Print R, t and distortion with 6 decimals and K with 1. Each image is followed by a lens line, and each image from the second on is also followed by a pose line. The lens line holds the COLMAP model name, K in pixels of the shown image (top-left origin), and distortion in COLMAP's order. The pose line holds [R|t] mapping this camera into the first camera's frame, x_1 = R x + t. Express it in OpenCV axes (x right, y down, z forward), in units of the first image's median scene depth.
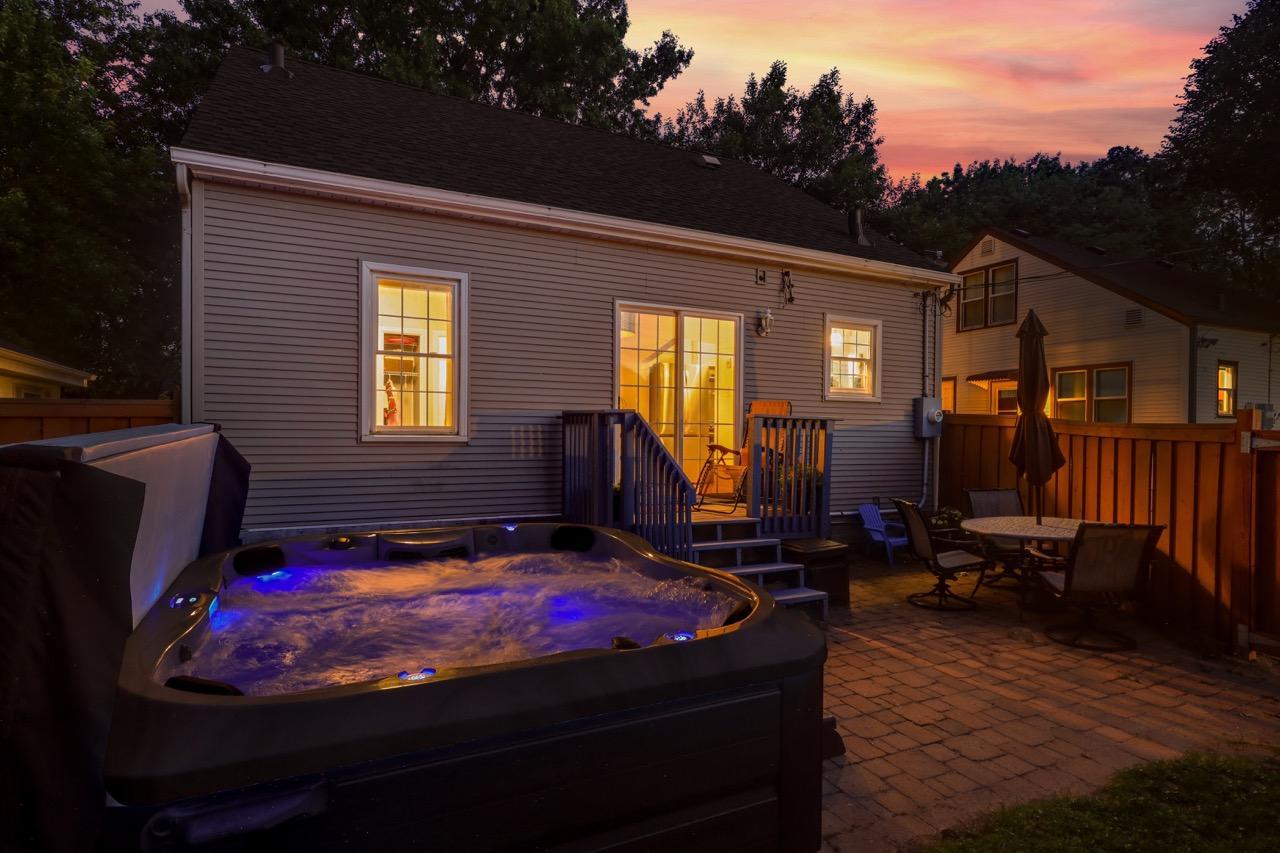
lens RADIAL K [[677.3, 0, 637.3], [0, 677.3, 448.7], [0, 0, 1]] dist [0.005035, -0.005174]
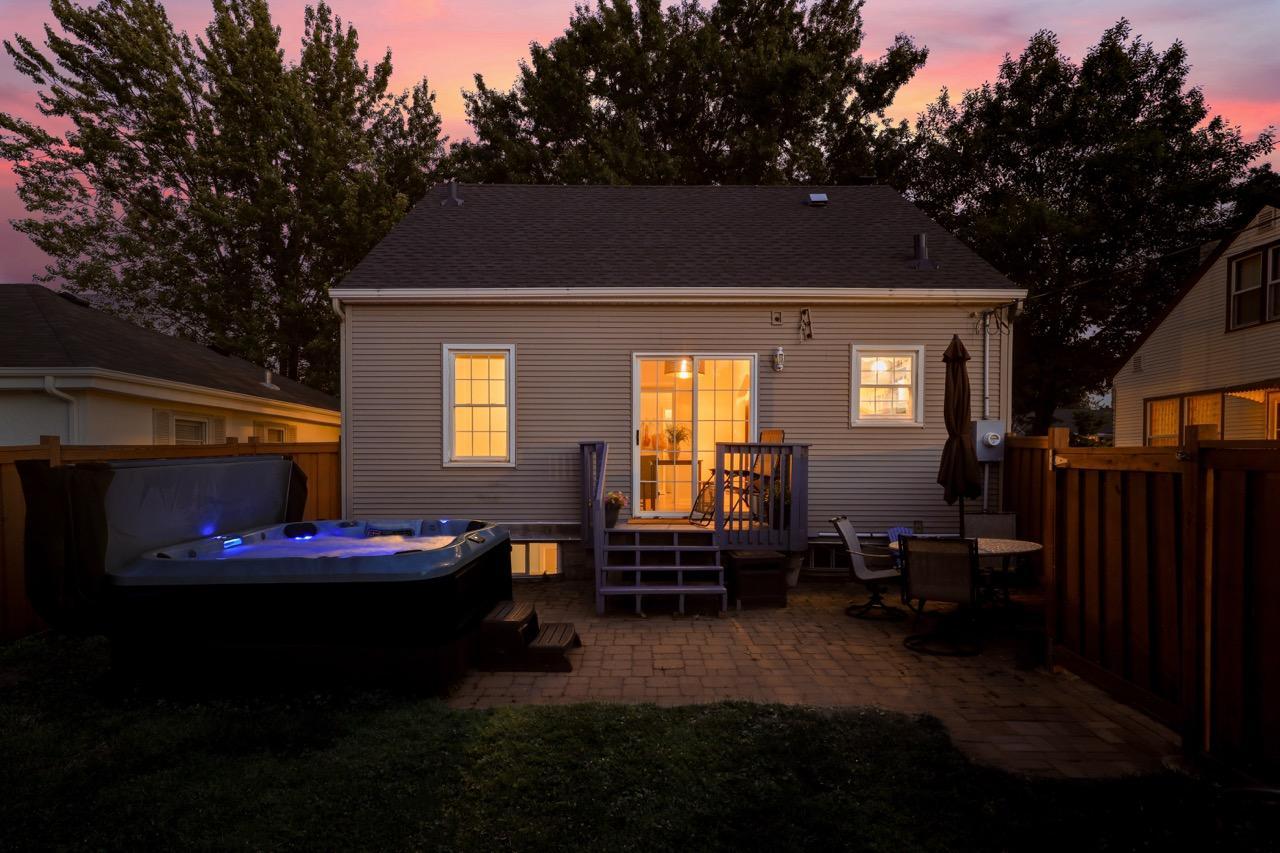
lens RADIAL K [[701.8, 0, 636.5], [0, 701.8, 479.3], [0, 0, 1]] dist [0.020686, -0.000101]
pose [[0.900093, 0.000732, -0.435698, 0.486012], [-0.002058, 0.999995, -0.002573, 0.014548], [0.435694, 0.003213, 0.900089, -0.141531]]
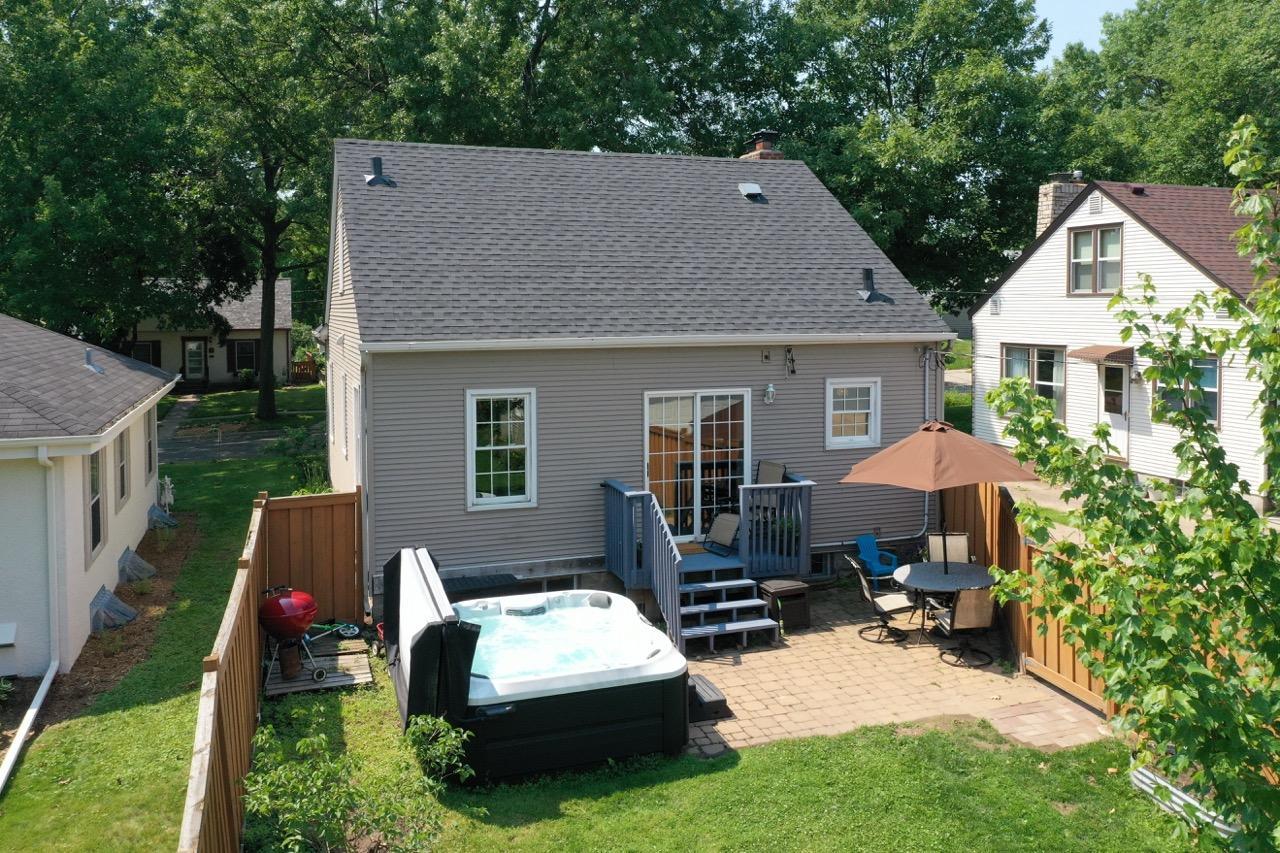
lens RADIAL K [[1039.4, 0, 655.5], [0, 1039.4, 343.6], [0, 0, 1]] dist [-0.008591, 0.009099]
pose [[0.994566, -0.007546, -0.103837, 0.181110], [0.009443, 0.999797, 0.017783, -0.317384], [0.103681, -0.018667, 0.994435, -0.917780]]
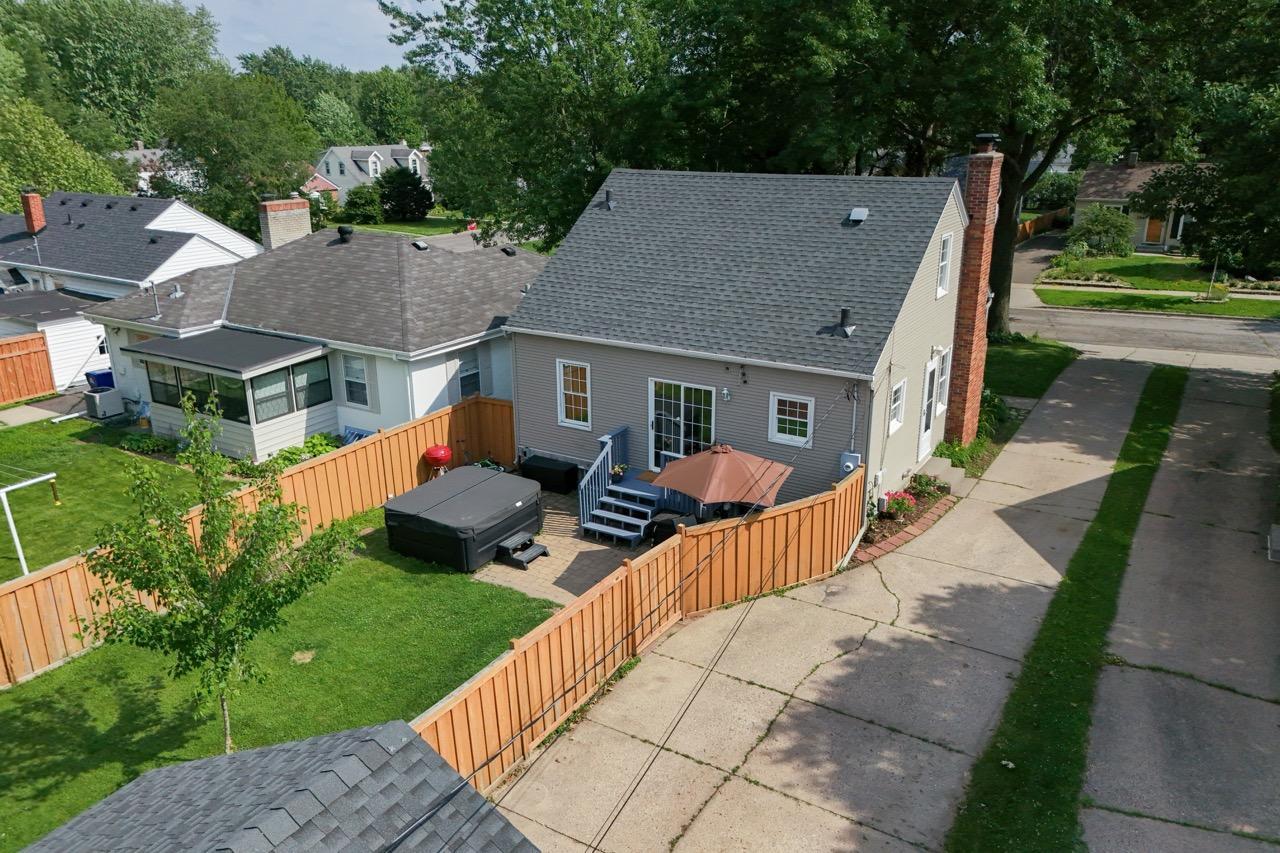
lens RADIAL K [[935.3, 0, 636.4], [0, 935.3, 434.1], [0, 0, 1]] dist [0.054028, -0.004320]
pose [[0.537128, 0.261375, -0.801983, 2.072799], [-0.006599, 0.952052, 0.305864, -0.843071], [0.843475, -0.158996, 0.513099, -0.474700]]
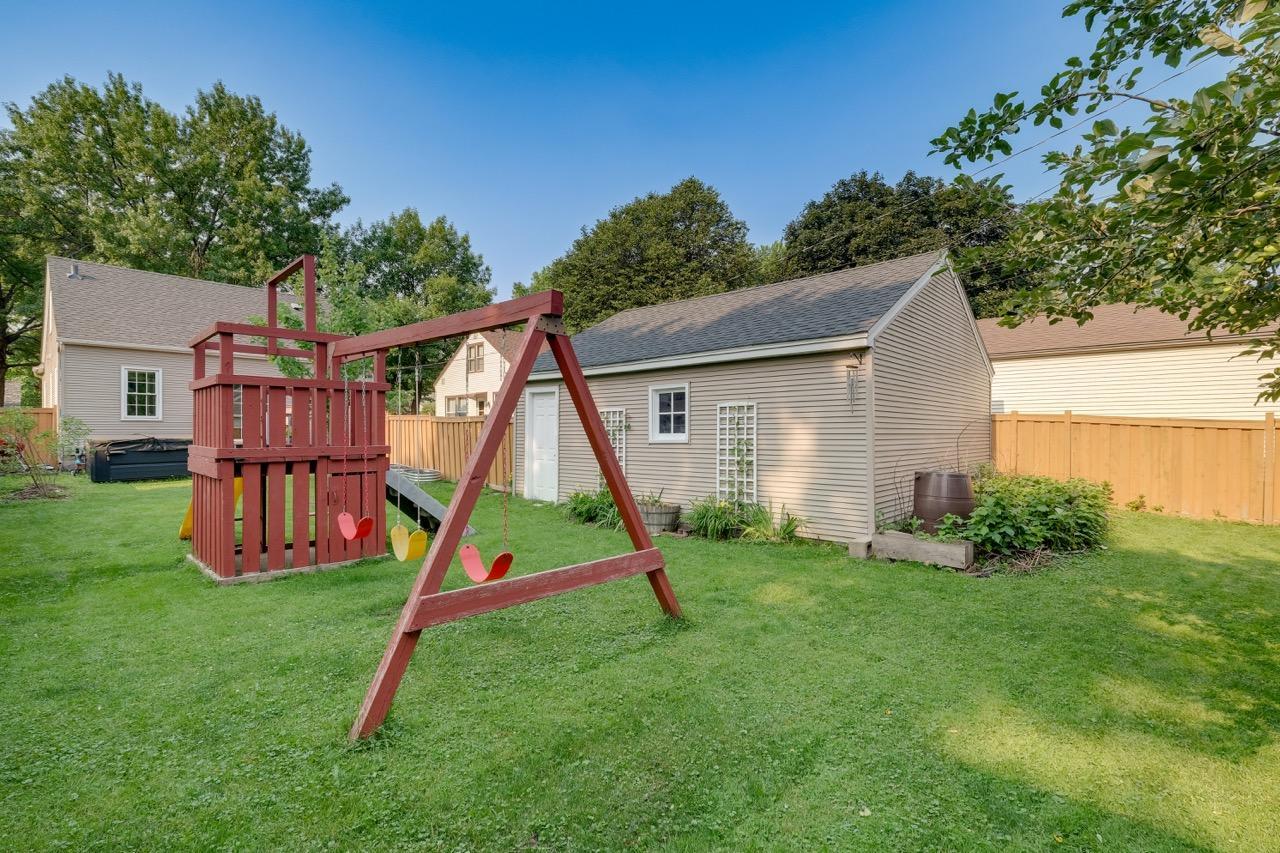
lens RADIAL K [[575.2, 0, 634.5], [0, 575.2, 426.7], [0, 0, 1]] dist [0.001855, 0.002014]
pose [[0.927619, -0.005740, 0.373484, 0.663081], [0.014673, 0.999670, -0.021078, 0.089412], [-0.373240, 0.025032, 0.927397, -1.949784]]
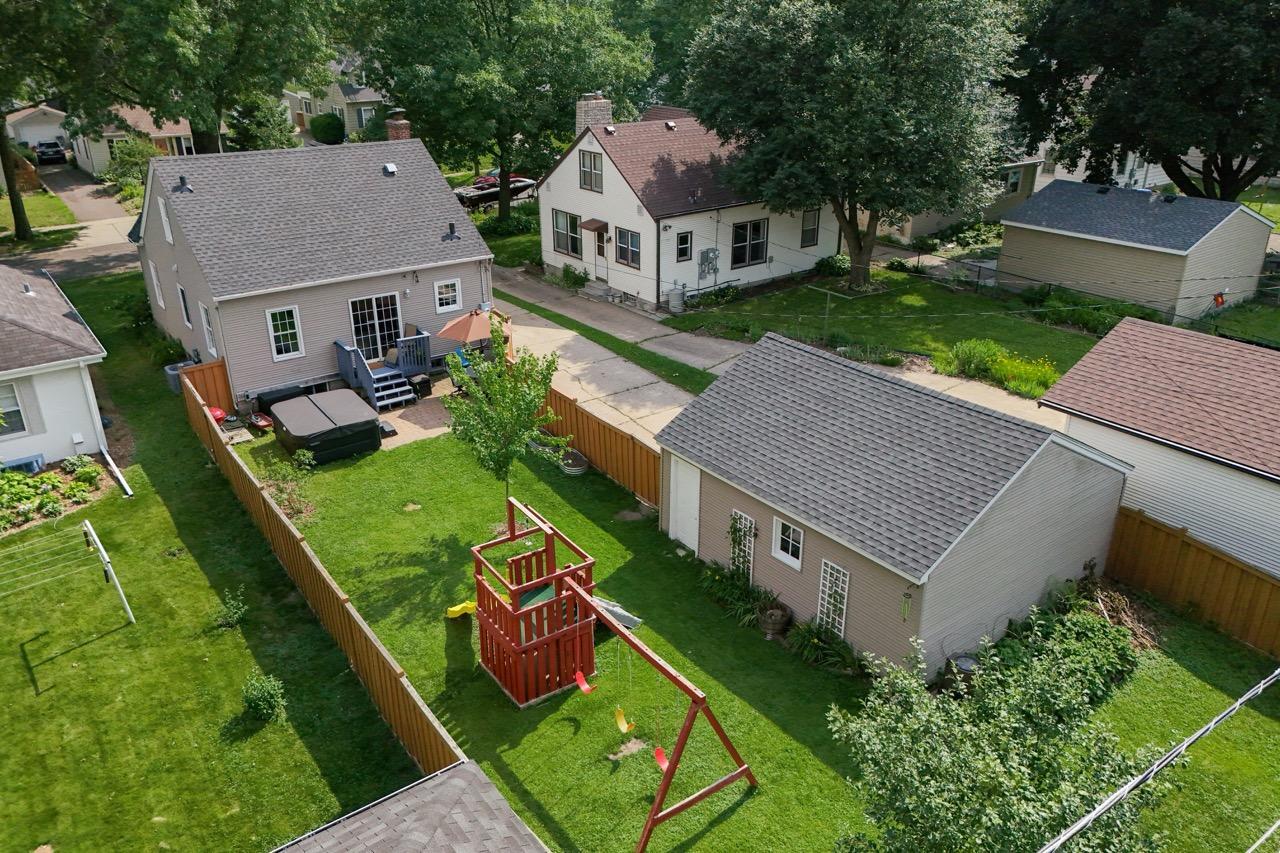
lens RADIAL K [[935.3, 0, 640.3], [0, 935.3, 421.4], [0, 0, 1]] dist [0.054028, -0.004320]
pose [[0.981133, -0.085419, 0.173440, 0.414024], [0.013942, 0.926028, 0.377198, -1.139013], [-0.192830, -0.367664, 0.909747, -2.860847]]
